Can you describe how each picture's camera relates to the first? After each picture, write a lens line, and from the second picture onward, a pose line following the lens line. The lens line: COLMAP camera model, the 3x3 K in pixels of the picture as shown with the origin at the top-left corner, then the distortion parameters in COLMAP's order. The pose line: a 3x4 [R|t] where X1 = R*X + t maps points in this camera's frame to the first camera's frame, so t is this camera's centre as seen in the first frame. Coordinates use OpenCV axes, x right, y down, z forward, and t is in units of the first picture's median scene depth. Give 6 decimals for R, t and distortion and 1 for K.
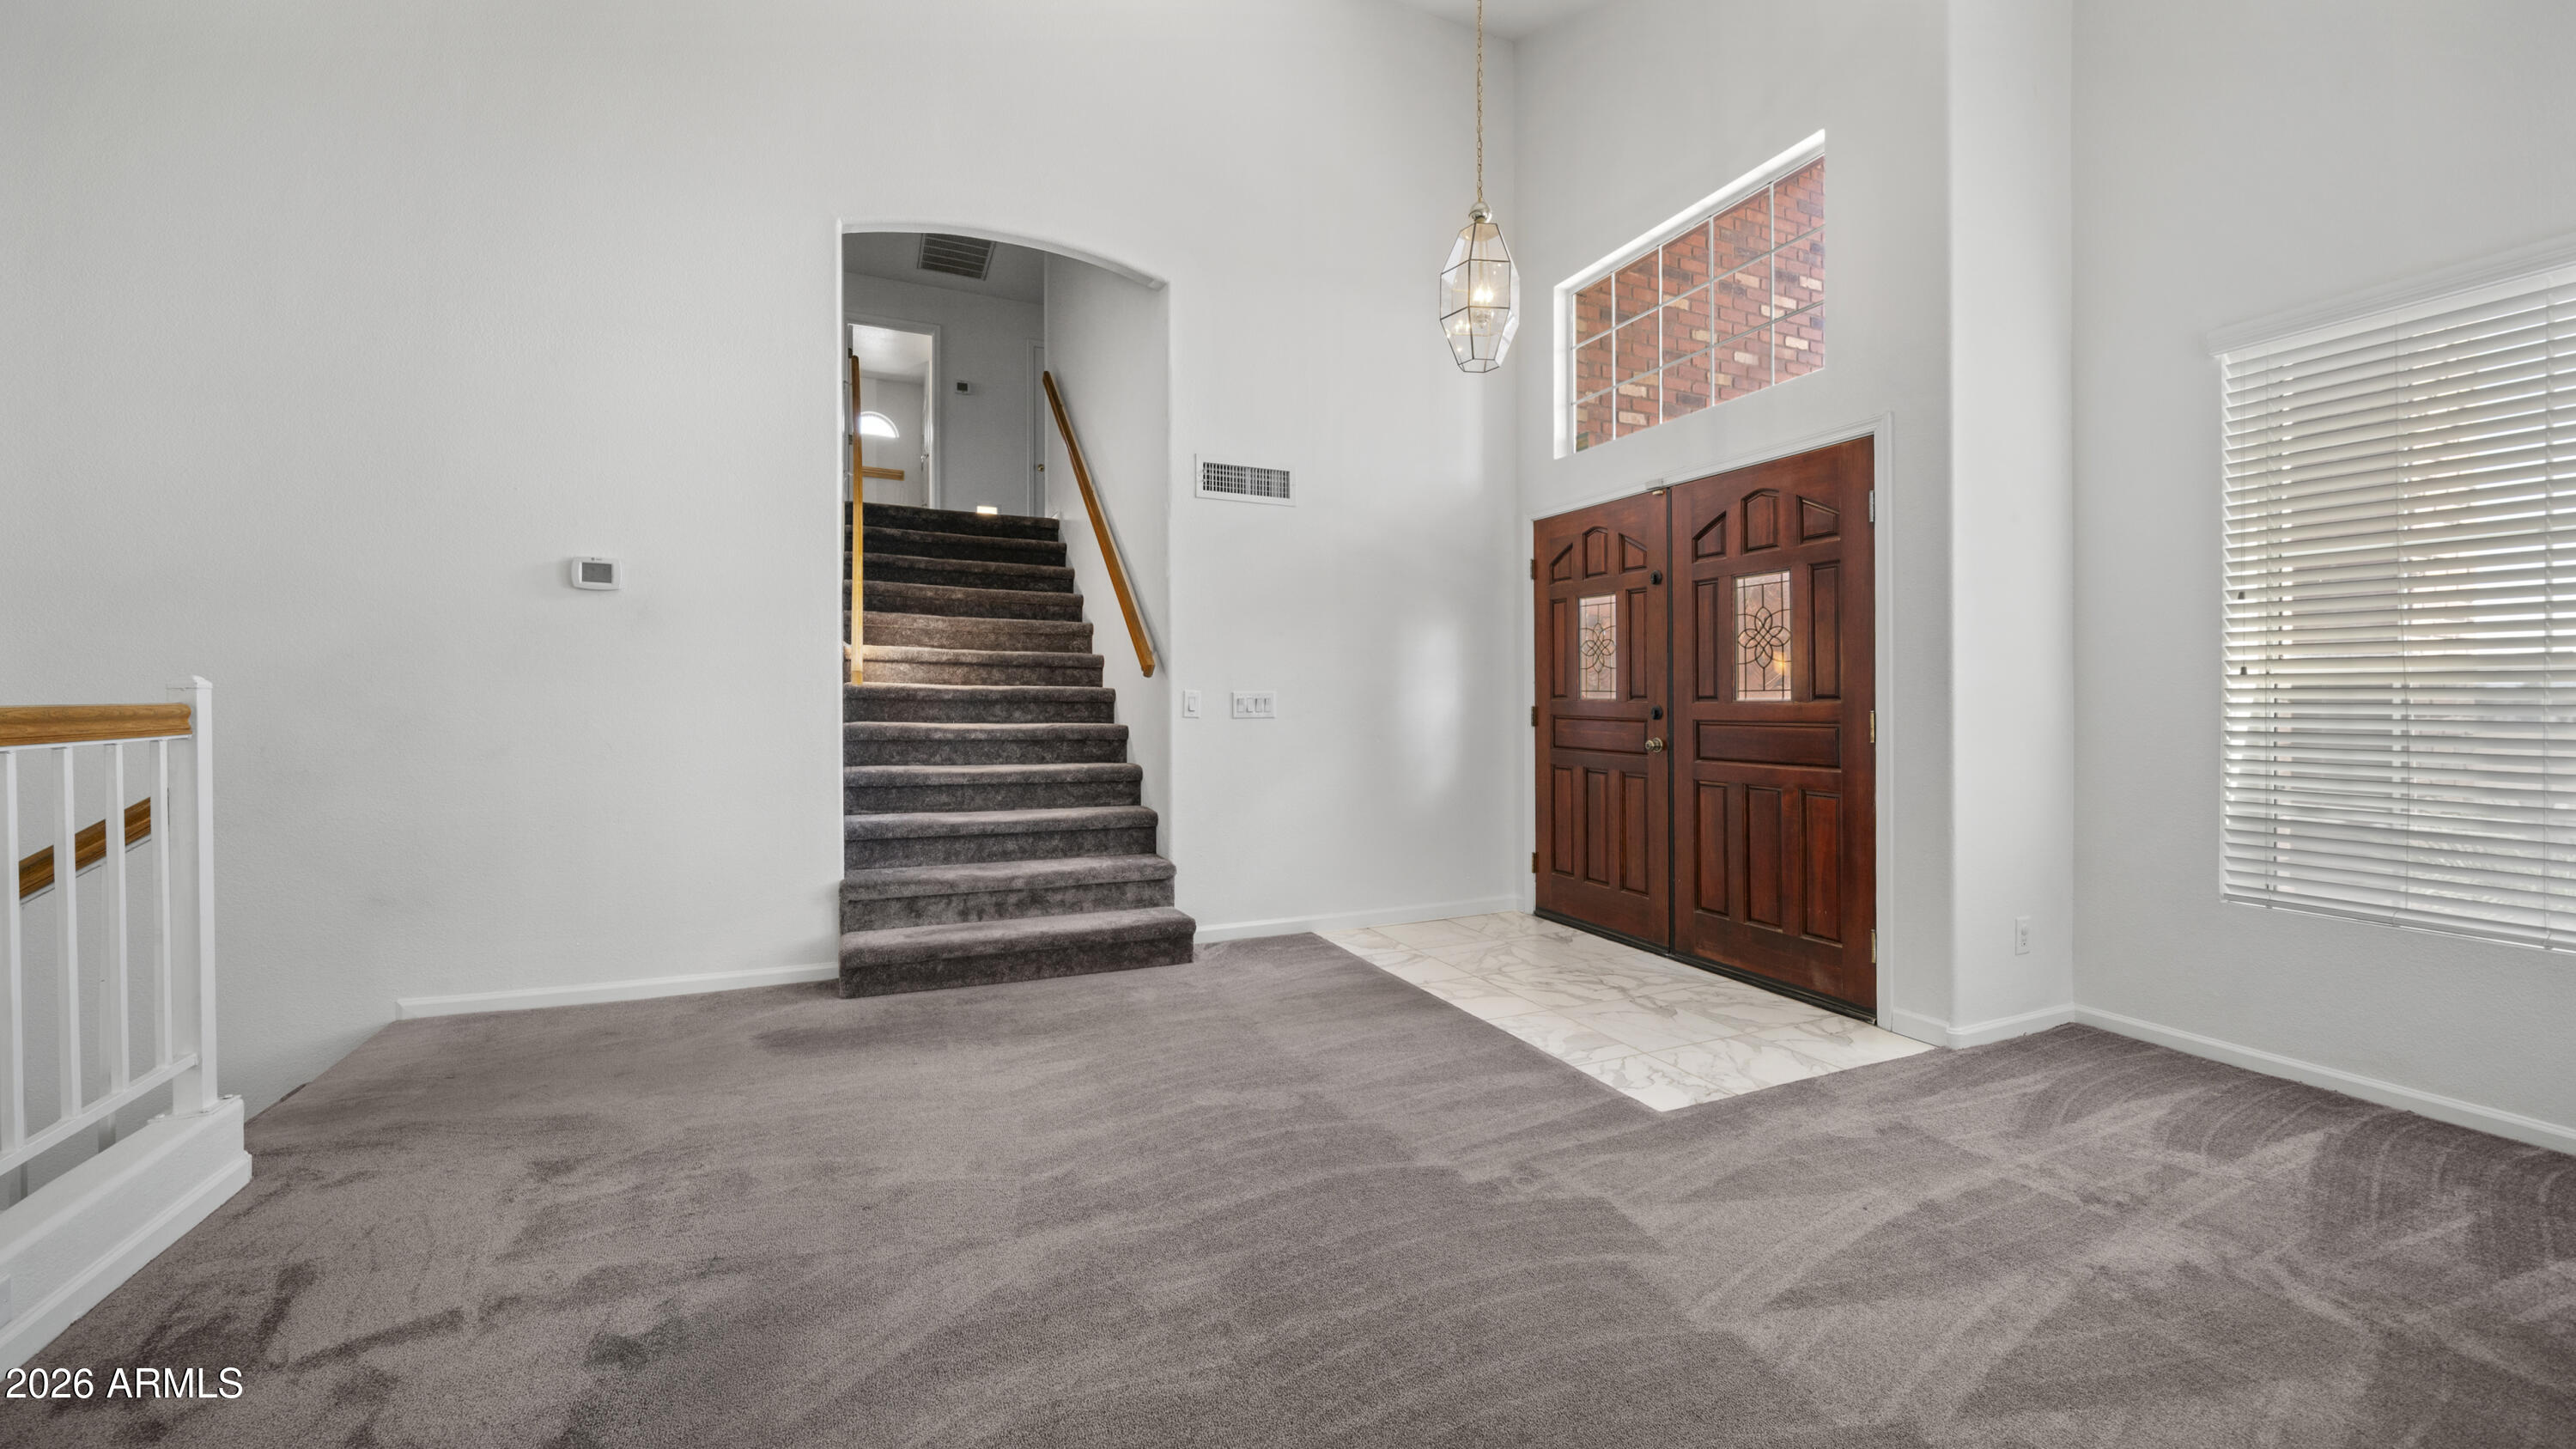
lens RADIAL K [[947.3, 0, 1274.5], [0, 947.3, 708.9], [0, 0, 1]] dist [-0.002625, -0.000002]
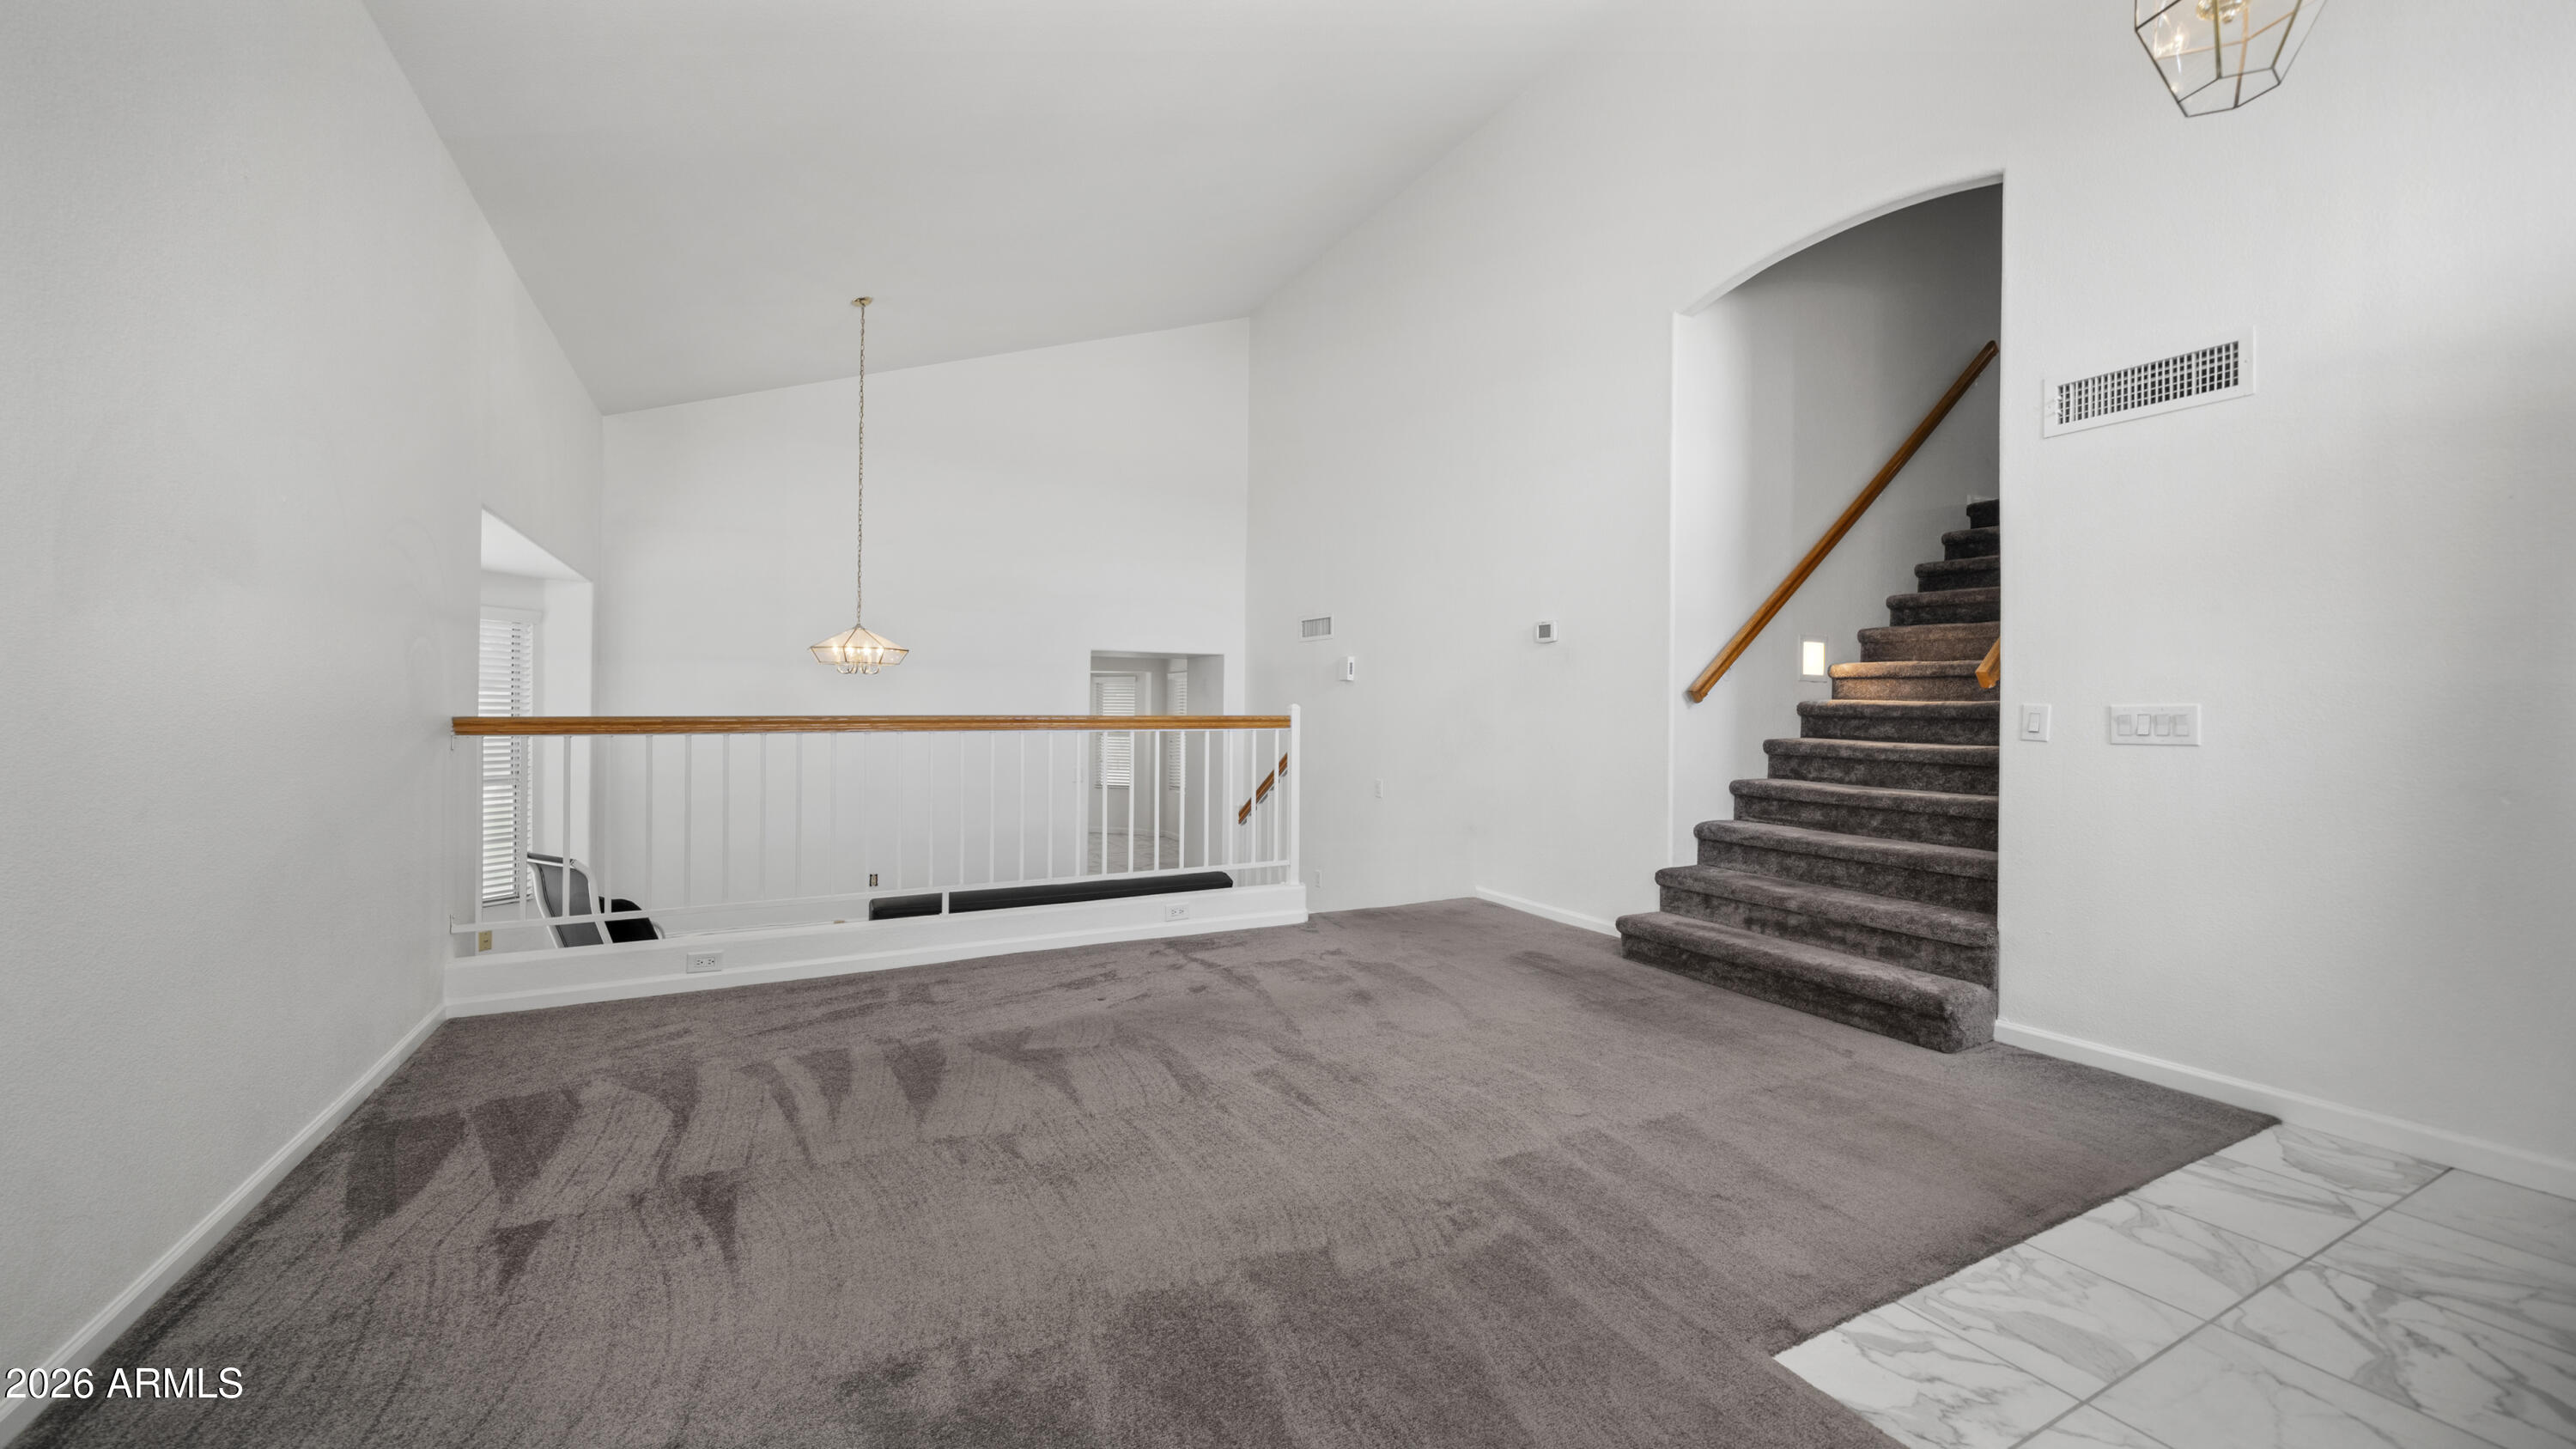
lens RADIAL K [[947.3, 0, 1276.8], [0, 947.3, 718.0], [0, 0, 1]] dist [-0.002625, -0.000002]
pose [[0.082817, 0.002239, -0.996562, 0.630801], [-0.016043, 0.999871, 0.000913, 0.000068], [0.996436, 0.015912, 0.082843, 0.377844]]
